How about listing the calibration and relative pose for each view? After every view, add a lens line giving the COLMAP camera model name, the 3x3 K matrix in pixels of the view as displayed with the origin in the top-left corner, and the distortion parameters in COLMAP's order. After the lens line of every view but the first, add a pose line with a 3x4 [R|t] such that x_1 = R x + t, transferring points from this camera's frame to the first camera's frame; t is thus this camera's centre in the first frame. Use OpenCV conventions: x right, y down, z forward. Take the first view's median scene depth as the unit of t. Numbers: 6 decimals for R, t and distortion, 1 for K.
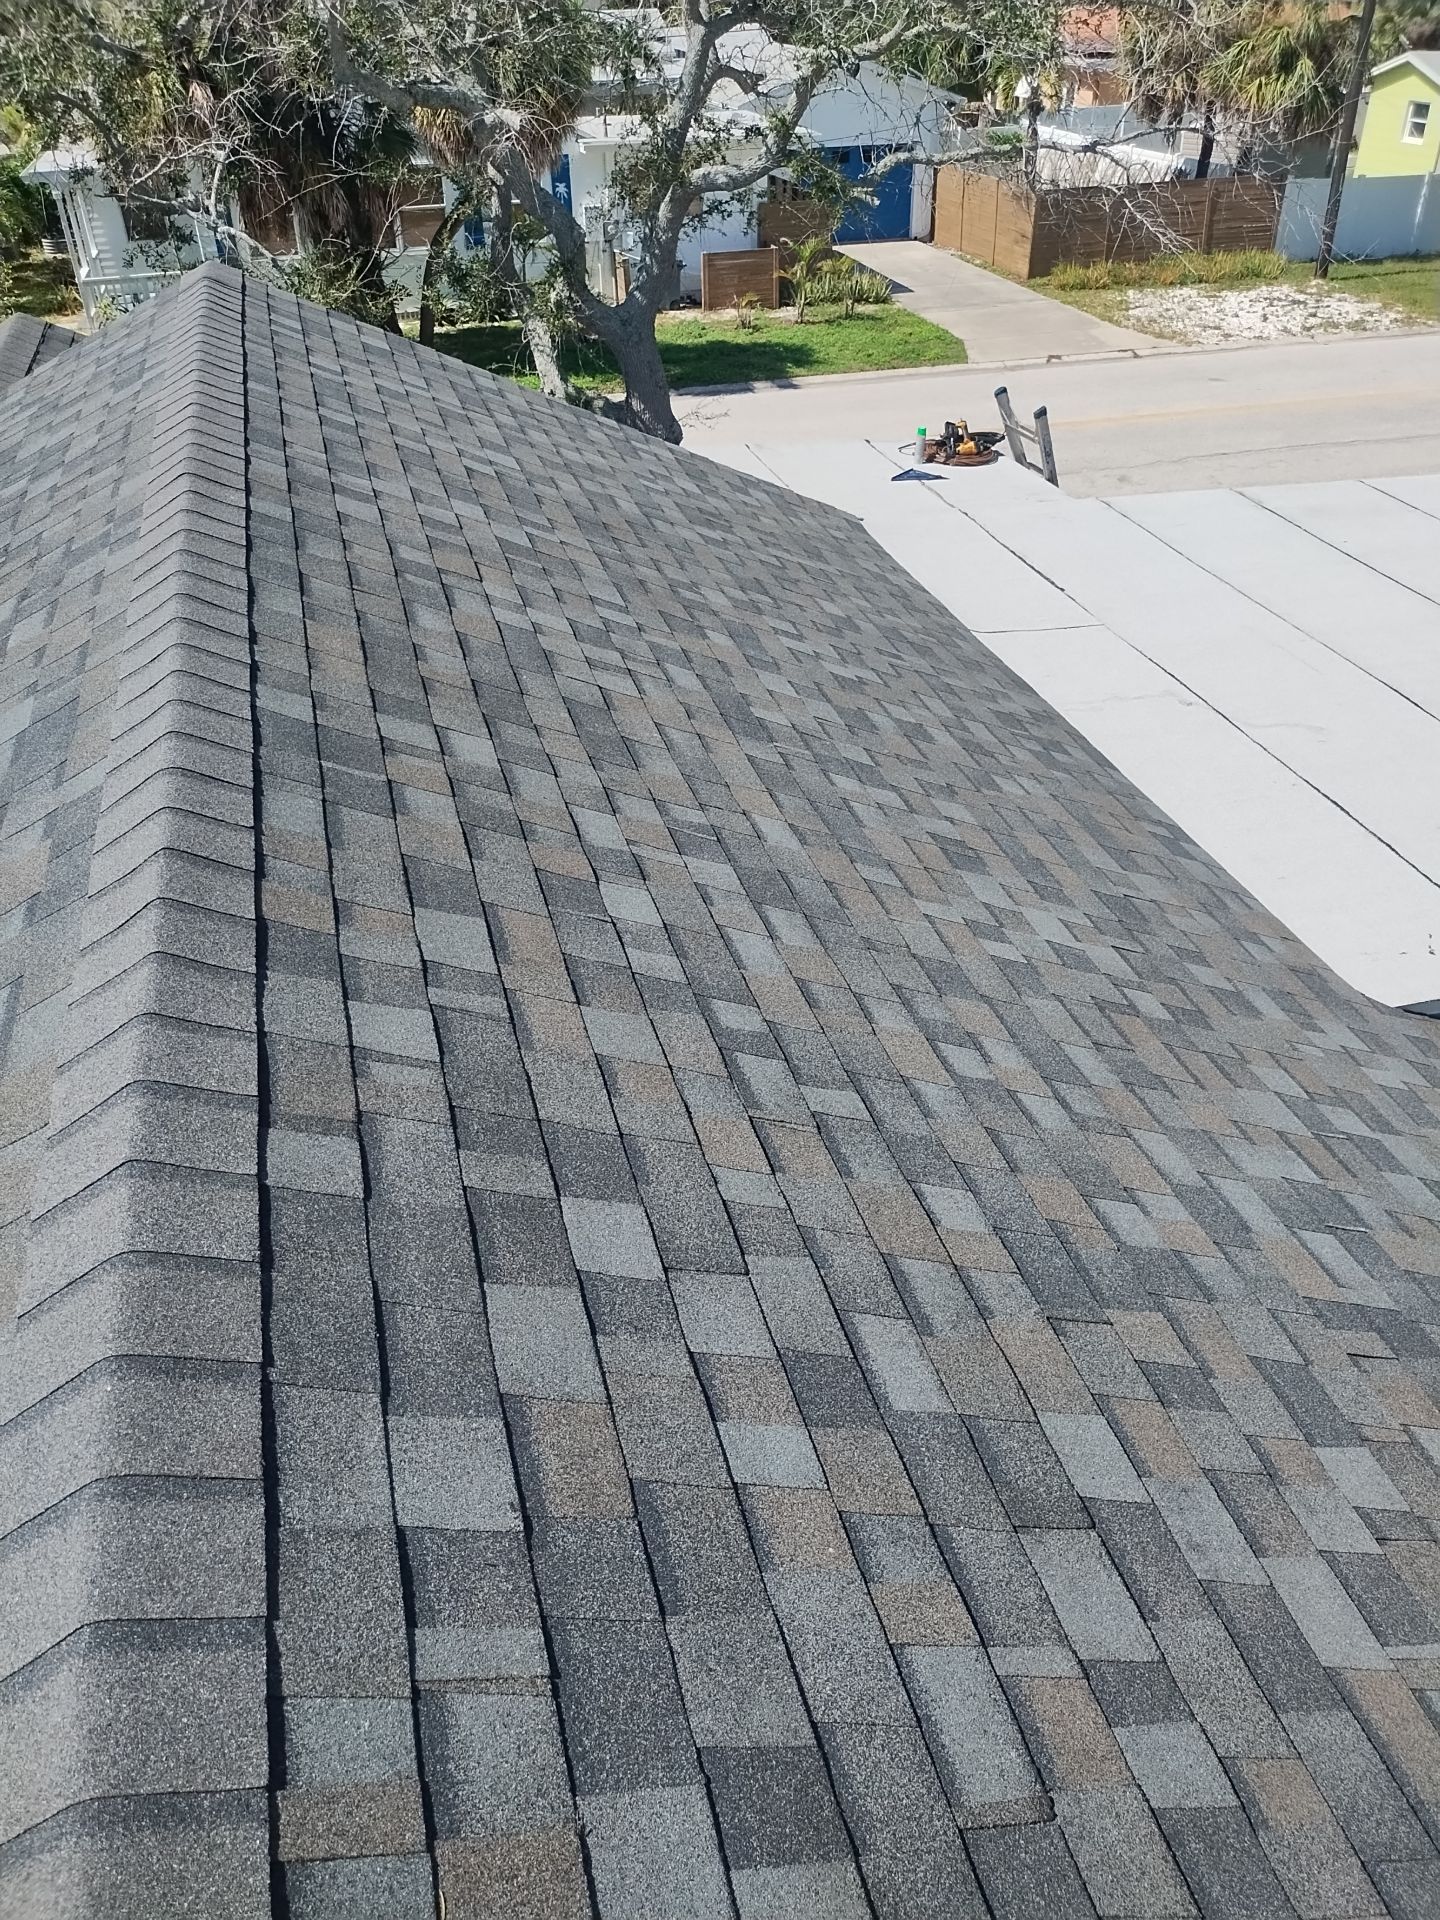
lens RADIAL K [[1398.3, 0, 711.4], [0, 1398.3, 1000.0], [0, 0, 1]] dist [0.053906, -0.041956]
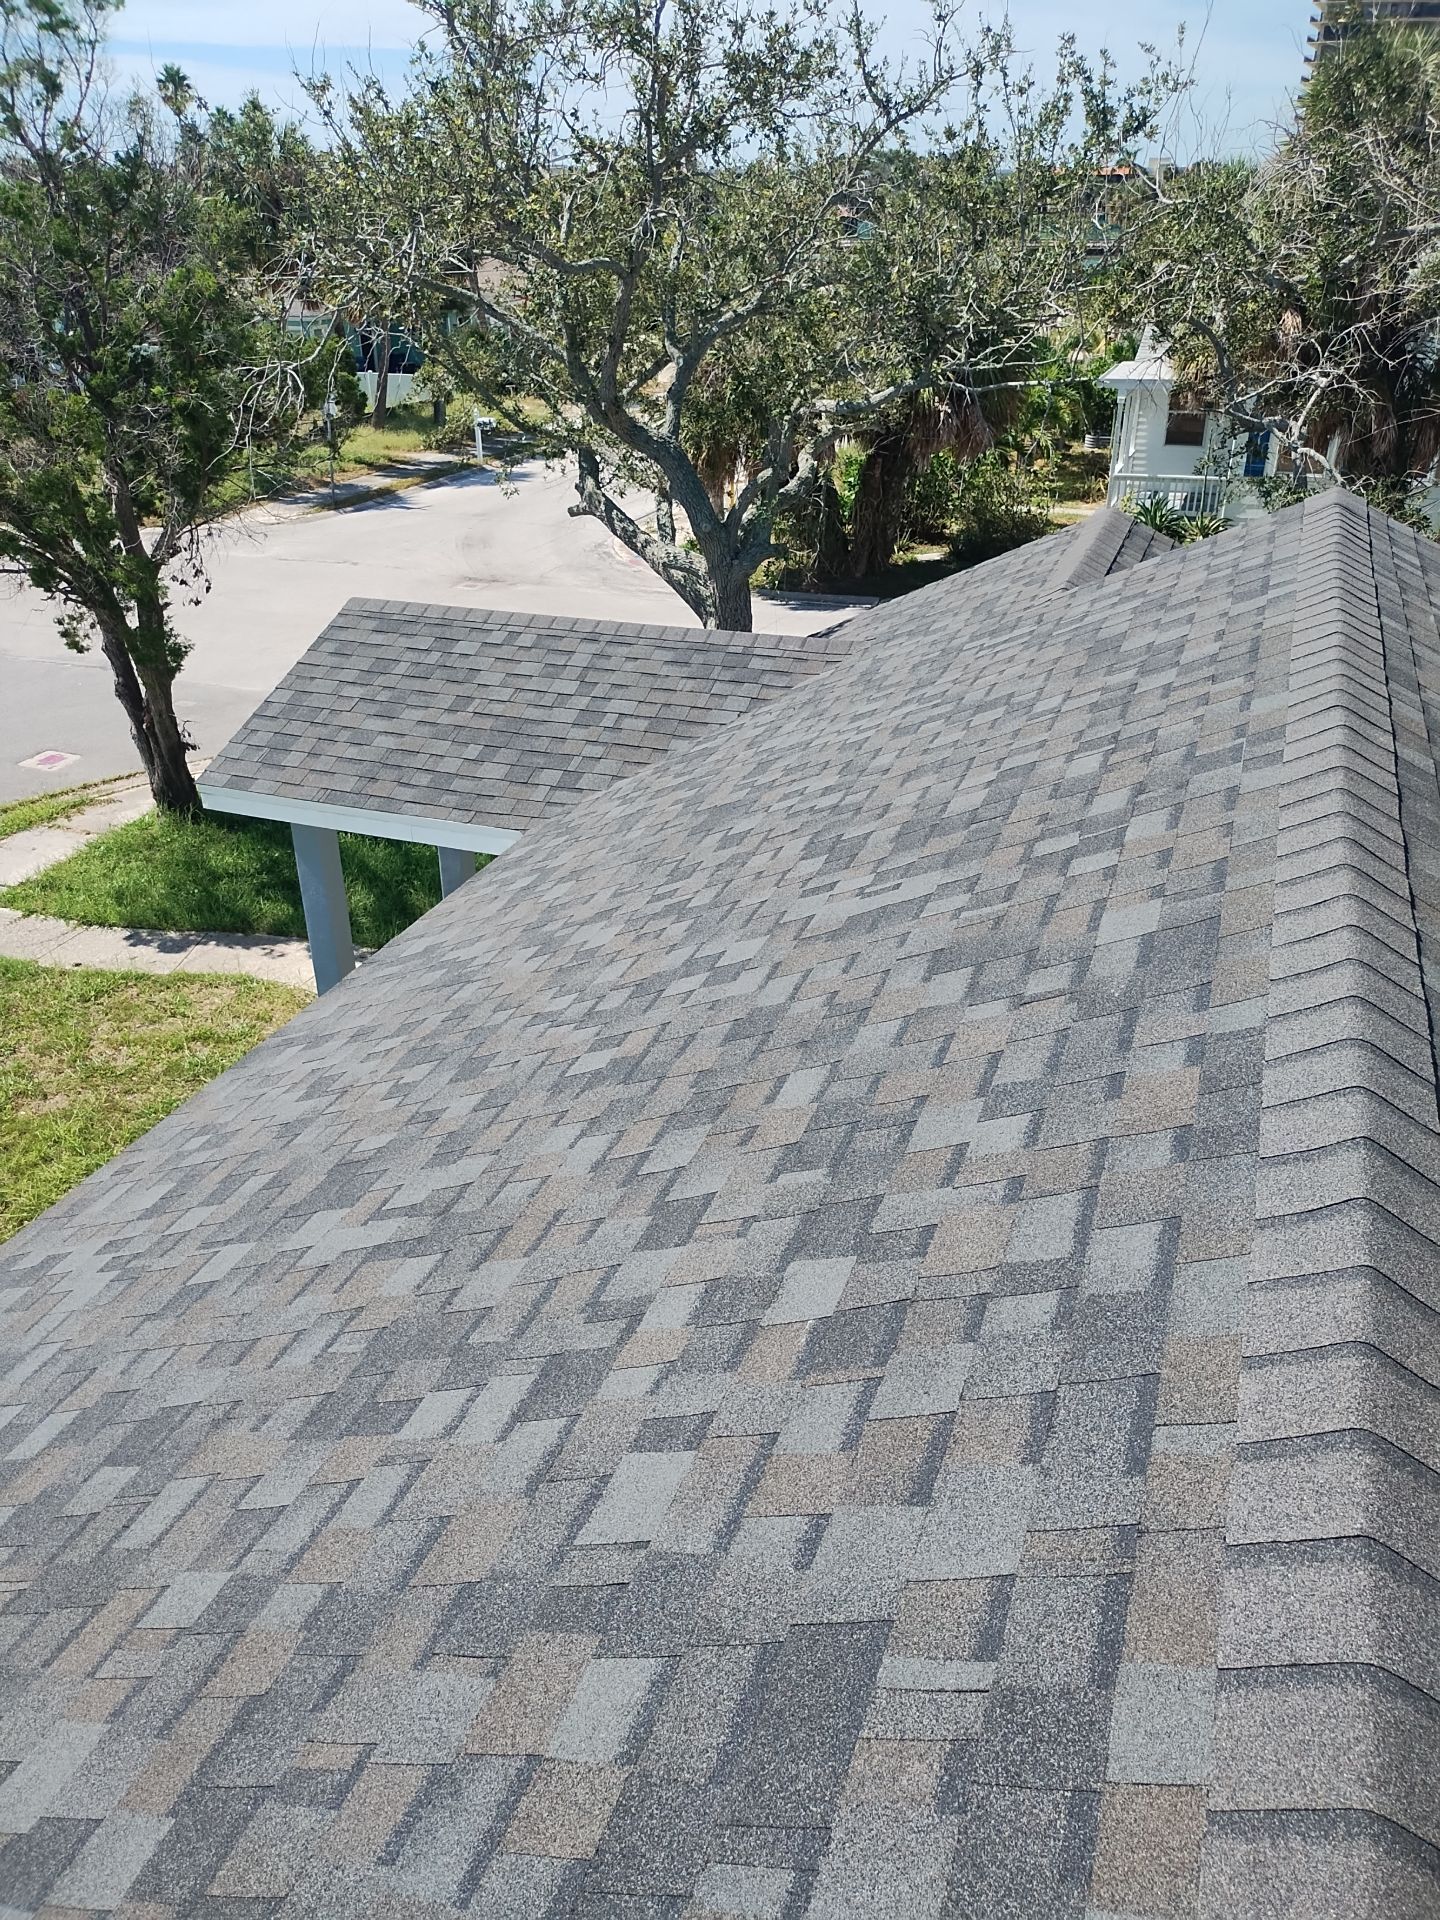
lens RADIAL K [[1398.3, 0, 711.4], [0, 1398.3, 1000.0], [0, 0, 1]] dist [0.053906, -0.041956]
pose [[0.816762, 0.307686, -0.488087, -0.220795], [-0.362205, 0.931912, -0.018643, -0.015033], [0.449118, 0.192014, 0.872596, 0.007988]]
